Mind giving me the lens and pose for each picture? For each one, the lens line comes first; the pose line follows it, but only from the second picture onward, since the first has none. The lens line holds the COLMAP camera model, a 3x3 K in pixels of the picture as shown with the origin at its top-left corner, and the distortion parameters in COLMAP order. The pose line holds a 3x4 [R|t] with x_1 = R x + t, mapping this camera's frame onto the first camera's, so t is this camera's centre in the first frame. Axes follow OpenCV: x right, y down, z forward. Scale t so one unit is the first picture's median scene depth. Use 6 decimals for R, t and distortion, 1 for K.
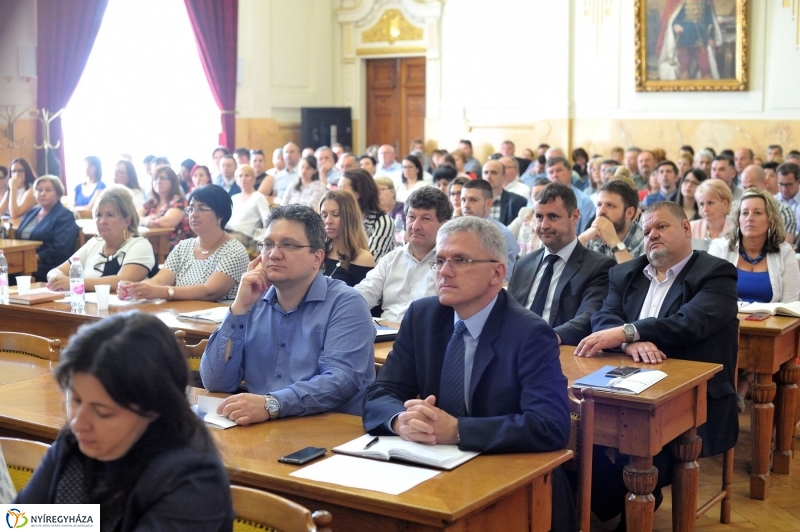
lens RADIAL K [[1166.0, 0, 401.9], [0, 1166.0, 269.4], [0, 0, 1]] dist [-0.086648, 0.000000]
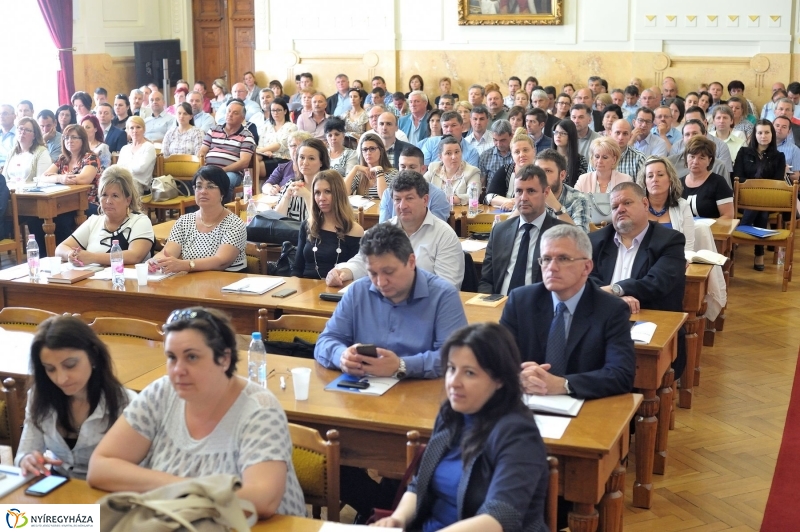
lens RADIAL K [[1166.0, 0, 395.0], [0, 1166.0, 264.0], [0, 0, 1]] dist [-0.086648, 0.000000]
pose [[0.979875, -0.049000, 0.193506, -0.076006], [0.033586, 0.996054, 0.082150, -0.023528], [-0.196768, -0.073997, 0.977654, -0.056378]]
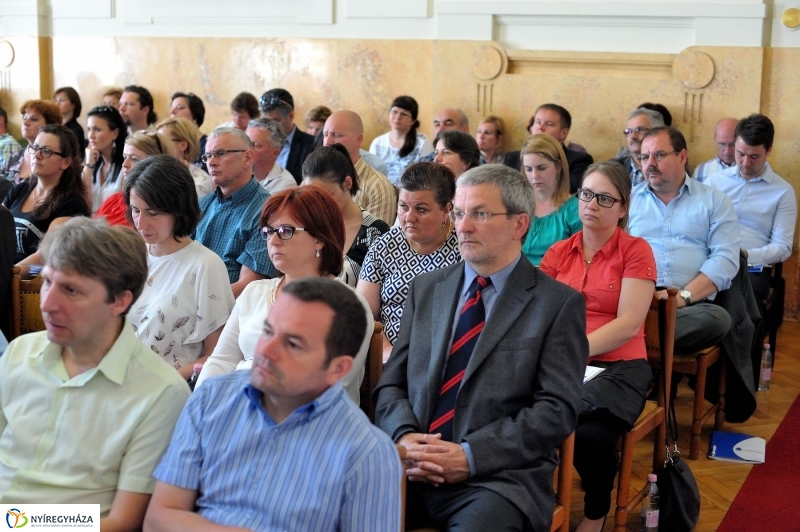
lens RADIAL K [[1166.0, 0, 396.8], [0, 1166.0, 266.5], [0, 0, 1]] dist [-0.086648, 0.000000]
pose [[0.995290, -0.003232, 0.096892, 0.276557], [-0.002826, 0.998052, 0.062323, -0.055194], [-0.096905, -0.062304, 0.993342, 0.433623]]
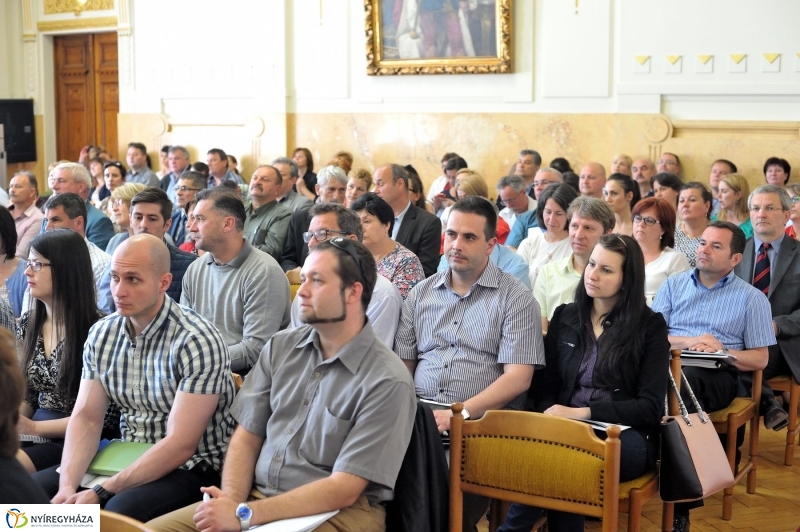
lens RADIAL K [[1166.0, 0, 402.8], [0, 1166.0, 268.6], [0, 0, 1]] dist [-0.086648, 0.000000]
pose [[0.998503, -0.006087, 0.054361, 0.184543], [0.005922, 0.999977, 0.003205, -0.035193], [-0.054379, -0.002878, 0.998516, 0.276830]]
